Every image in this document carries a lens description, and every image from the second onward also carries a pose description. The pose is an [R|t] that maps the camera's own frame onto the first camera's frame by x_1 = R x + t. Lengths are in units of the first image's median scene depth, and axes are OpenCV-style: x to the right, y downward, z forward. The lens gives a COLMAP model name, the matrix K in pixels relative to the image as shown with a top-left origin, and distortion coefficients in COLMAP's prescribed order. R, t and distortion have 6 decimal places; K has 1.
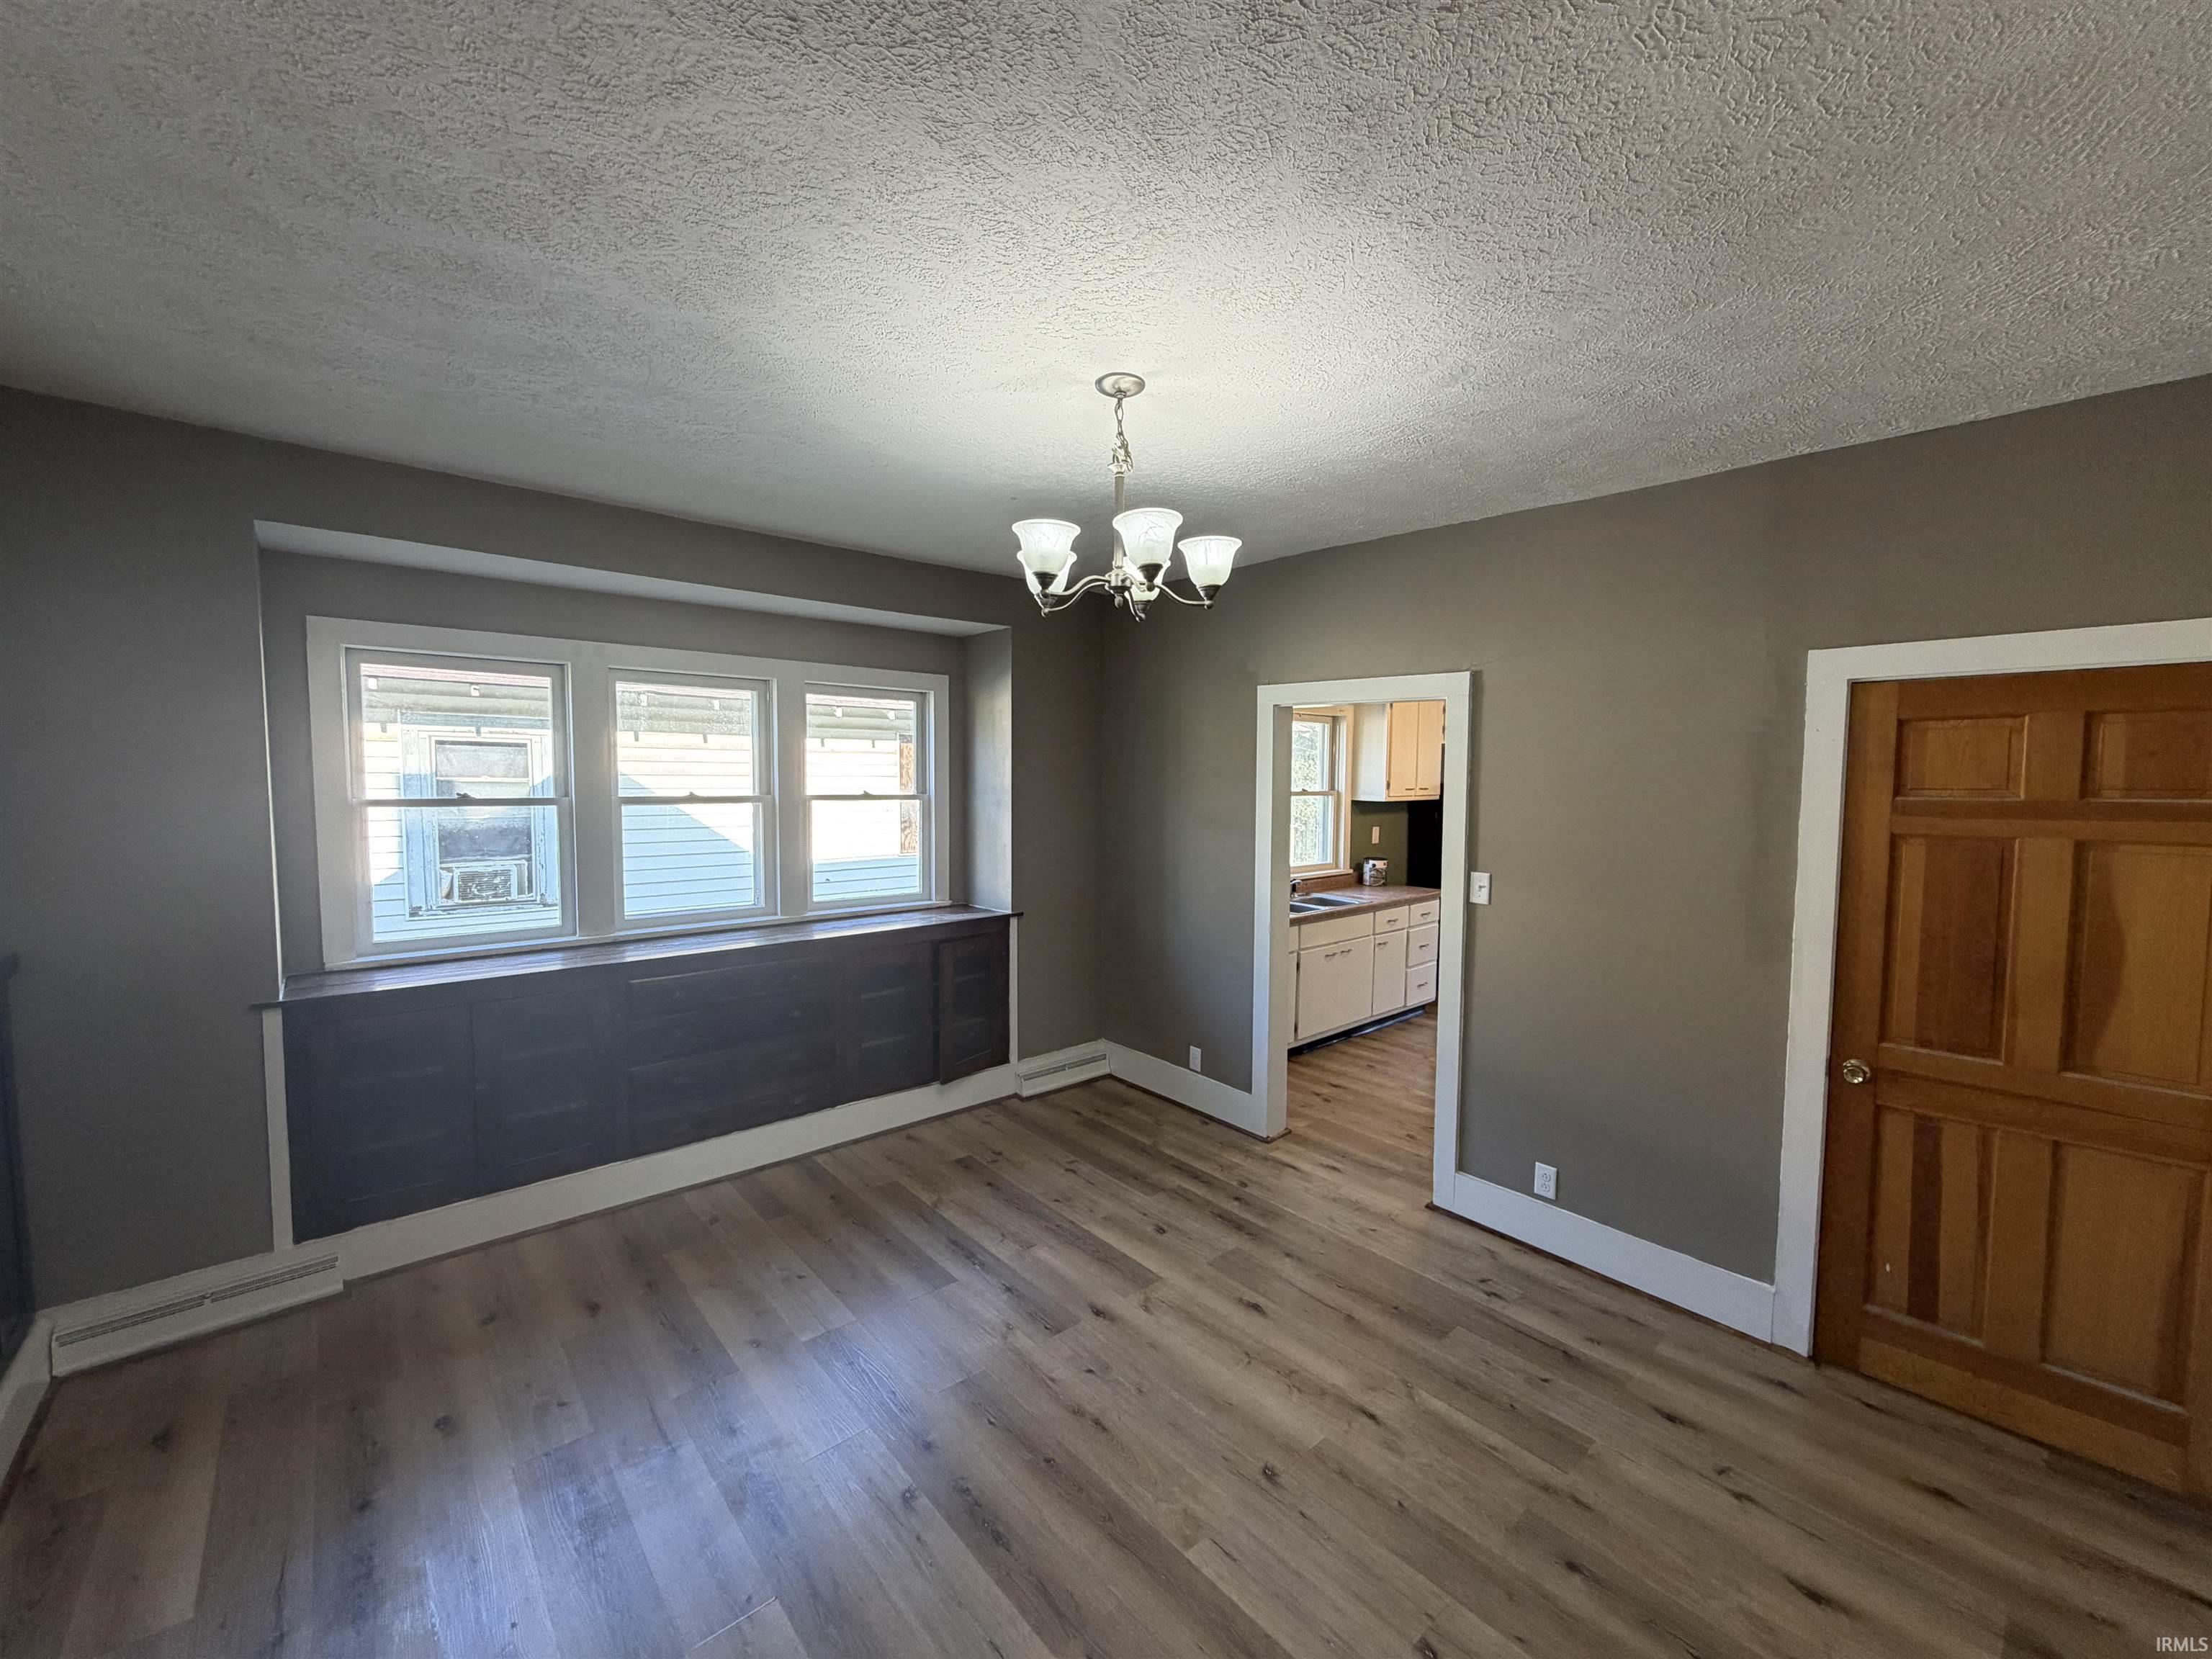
lens RADIAL K [[879.4, 0, 1090.2], [0, 879.4, 838.1], [0, 0, 1]] dist [-0.002140, 0.000337]
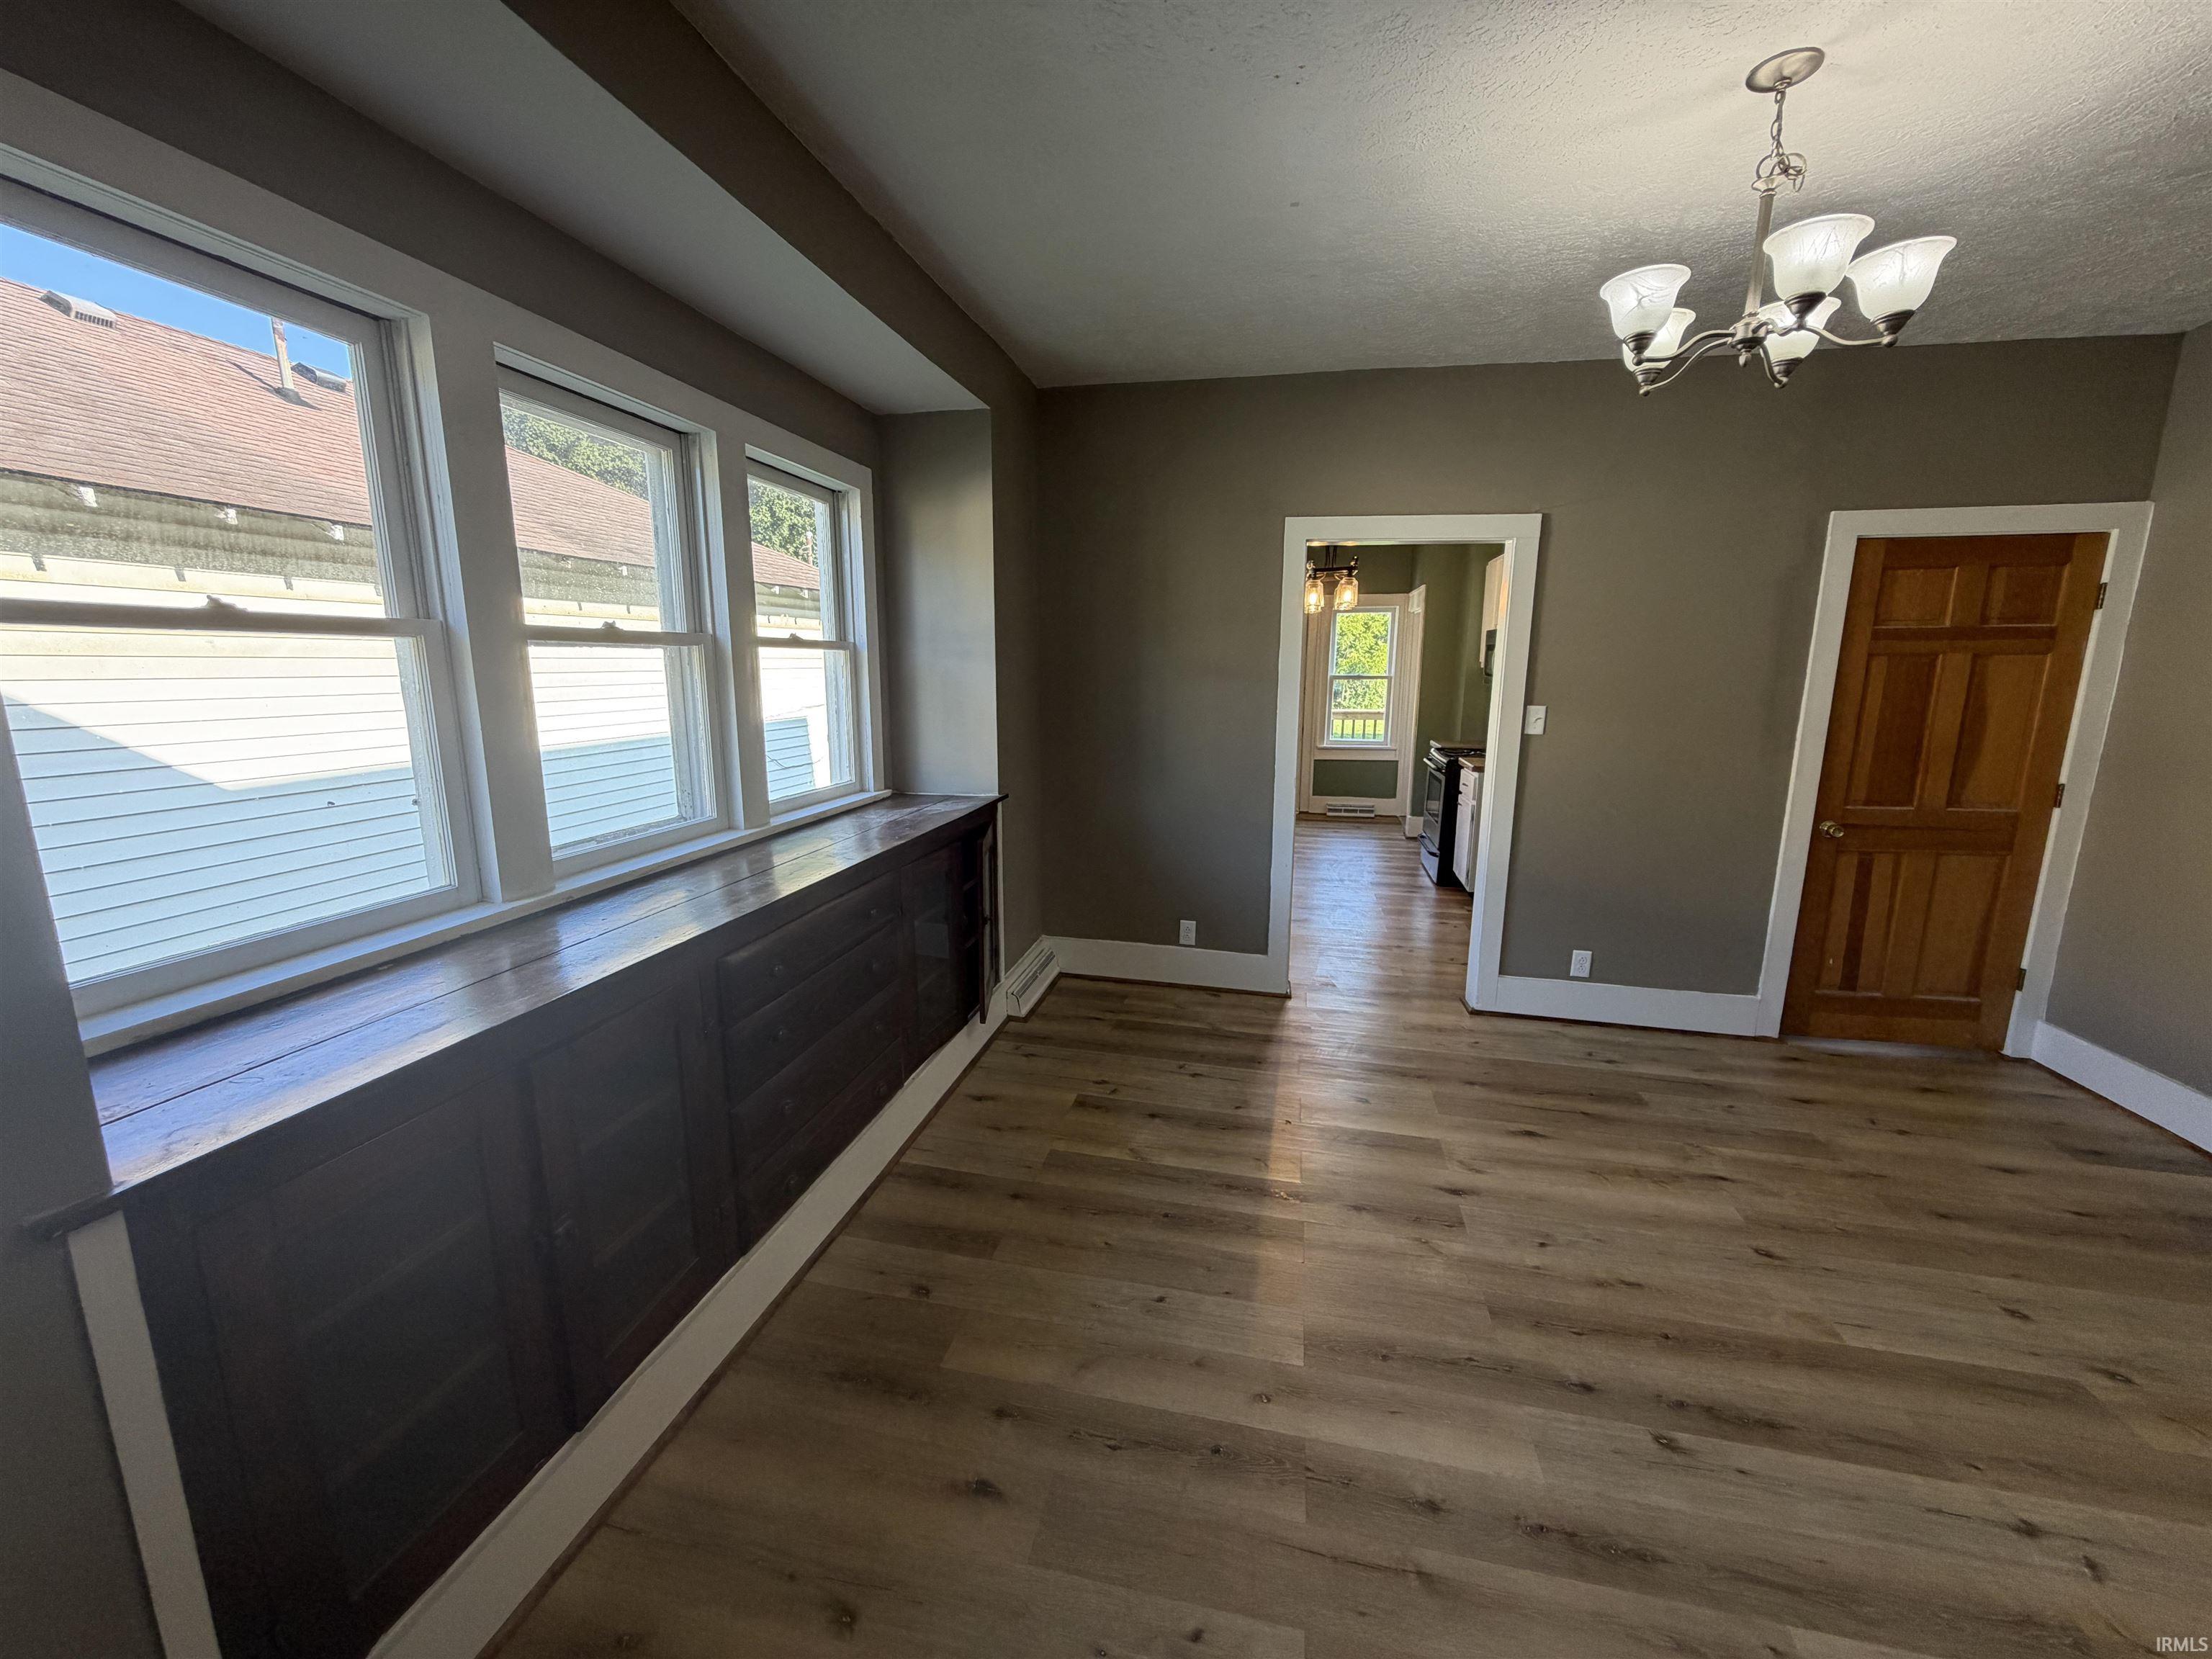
lens RADIAL K [[879.4, 0, 1093.3], [0, 879.4, 834.0], [0, 0, 1]] dist [-0.002140, 0.000337]
pose [[0.803774, -0.117636, 0.583189, -0.660139], [0.046484, 0.989678, 0.135564, 0.023216], [-0.593116, -0.081854, 0.800945, 0.435713]]
